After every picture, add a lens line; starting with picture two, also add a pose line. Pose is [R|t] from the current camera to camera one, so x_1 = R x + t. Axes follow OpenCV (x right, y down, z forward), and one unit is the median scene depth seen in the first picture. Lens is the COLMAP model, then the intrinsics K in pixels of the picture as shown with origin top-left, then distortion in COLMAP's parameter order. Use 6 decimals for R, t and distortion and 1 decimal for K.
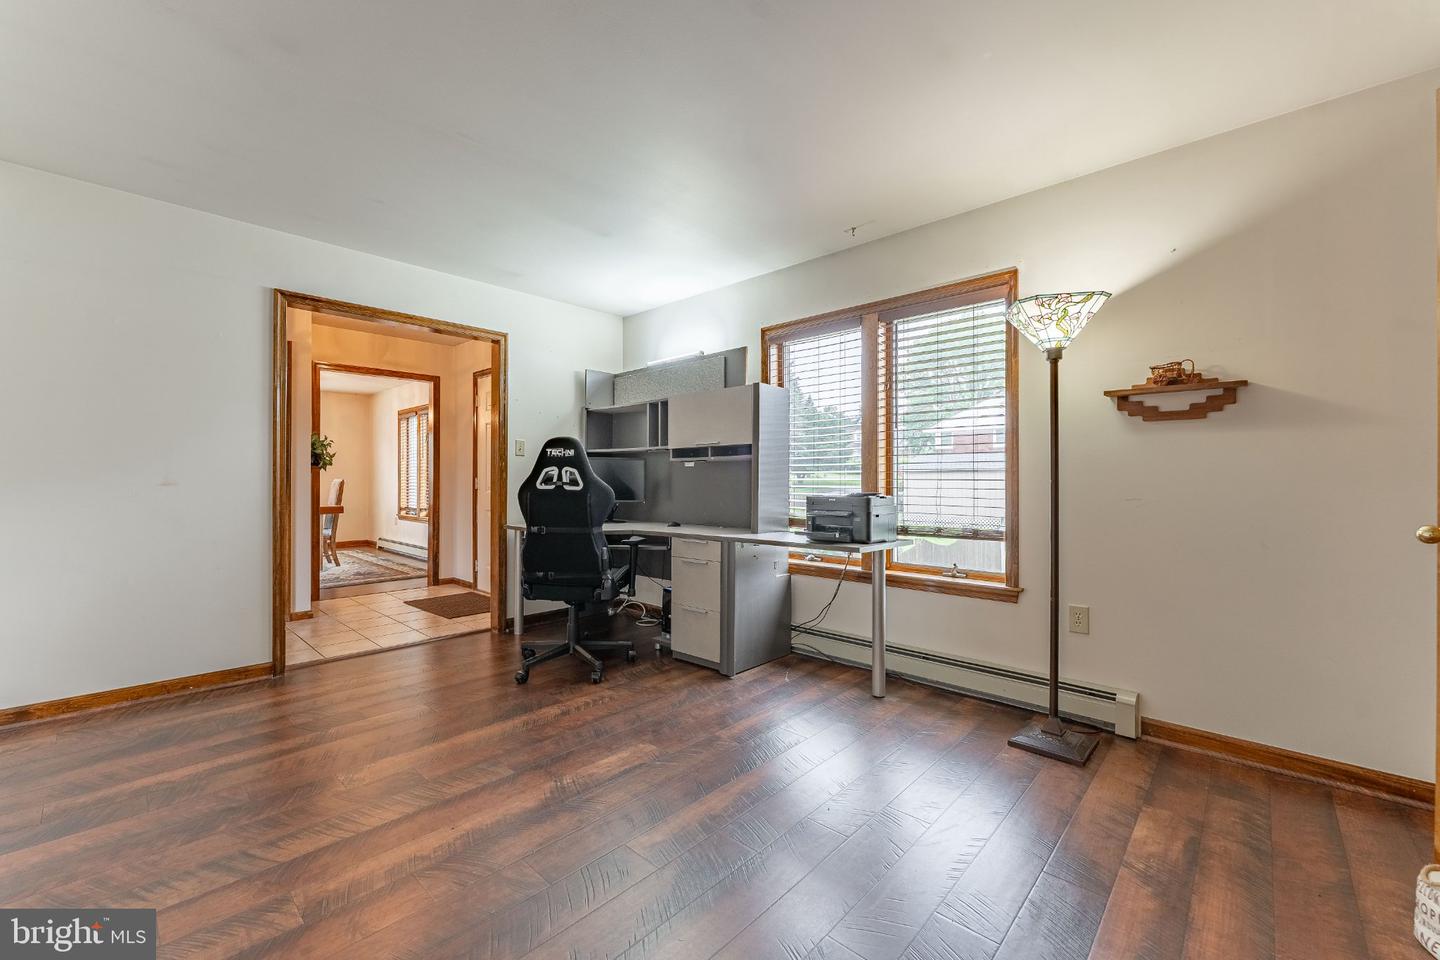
lens RADIAL K [[580.5, 0, 717.1], [0, 580.5, 479.9], [0, 0, 1]] dist [-0.003299, -0.000382]
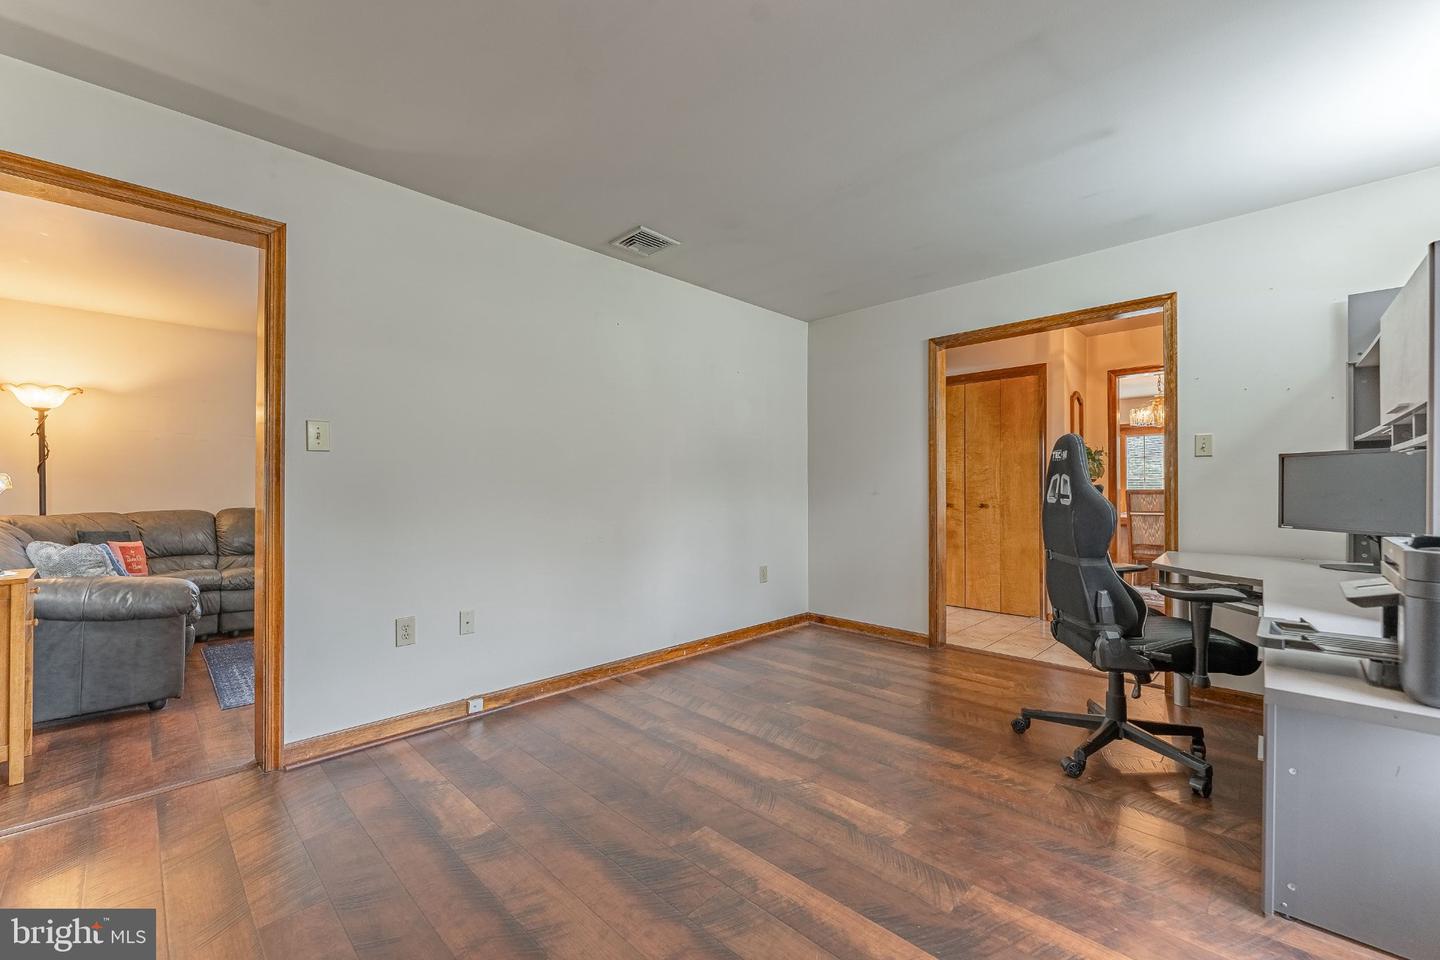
lens RADIAL K [[580.5, 0, 717.2], [0, 580.5, 484.6], [0, 0, 1]] dist [-0.003299, -0.000382]
pose [[-0.028518, -0.009213, -0.999551, 0.579238], [0.000808, 0.999957, -0.009240, -0.002334], [0.999593, -0.001071, -0.028509, 0.651837]]
